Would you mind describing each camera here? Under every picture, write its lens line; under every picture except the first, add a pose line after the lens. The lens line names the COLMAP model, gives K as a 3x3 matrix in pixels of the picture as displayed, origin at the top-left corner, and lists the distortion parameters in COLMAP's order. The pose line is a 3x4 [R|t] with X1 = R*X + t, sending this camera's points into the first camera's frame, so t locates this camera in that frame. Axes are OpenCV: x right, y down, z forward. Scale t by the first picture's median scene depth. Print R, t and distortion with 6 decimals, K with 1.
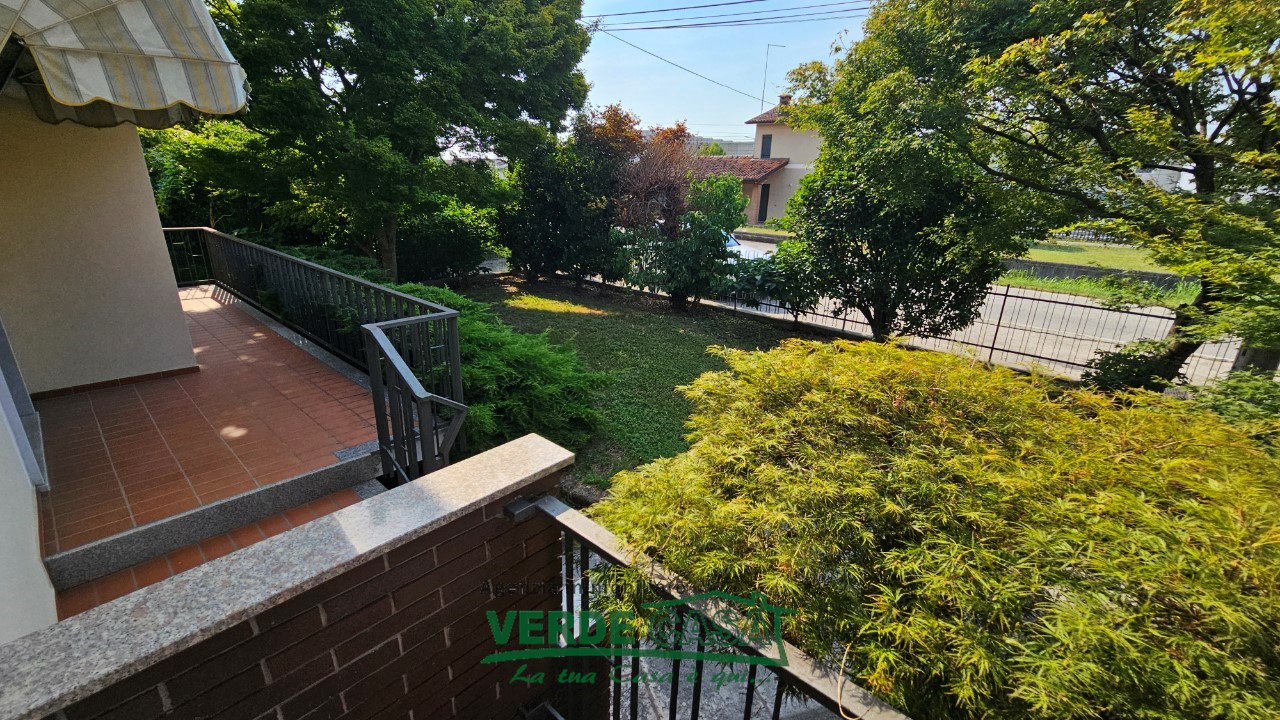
lens RADIAL K [[518.8, 0, 638.9], [0, 518.8, 363.2], [0, 0, 1]] dist [-0.000090, 0.000077]
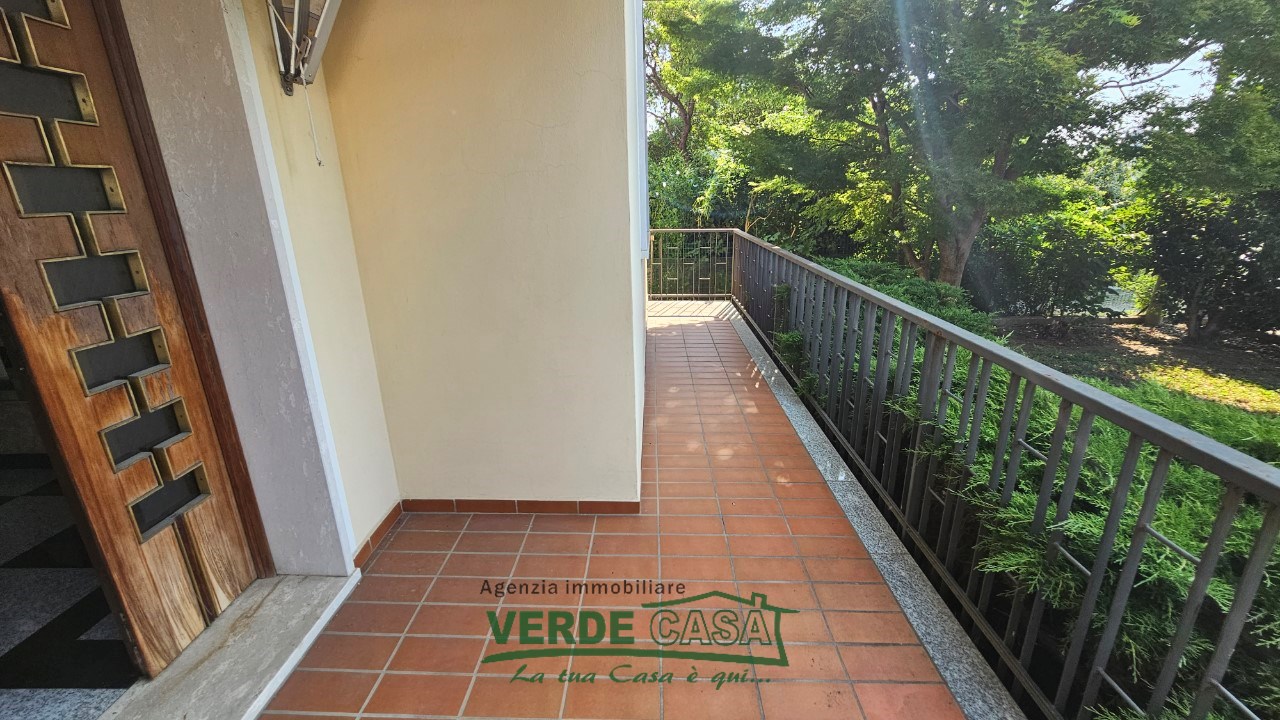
lens RADIAL K [[518.8, 0, 637.7], [0, 518.8, 358.0], [0, 0, 1]] dist [-0.000090, 0.000077]
pose [[0.635458, 0.189781, -0.748449, -0.249077], [-0.216232, 0.974278, 0.063455, -0.072689], [0.741240, 0.121516, 0.660149, 0.320601]]
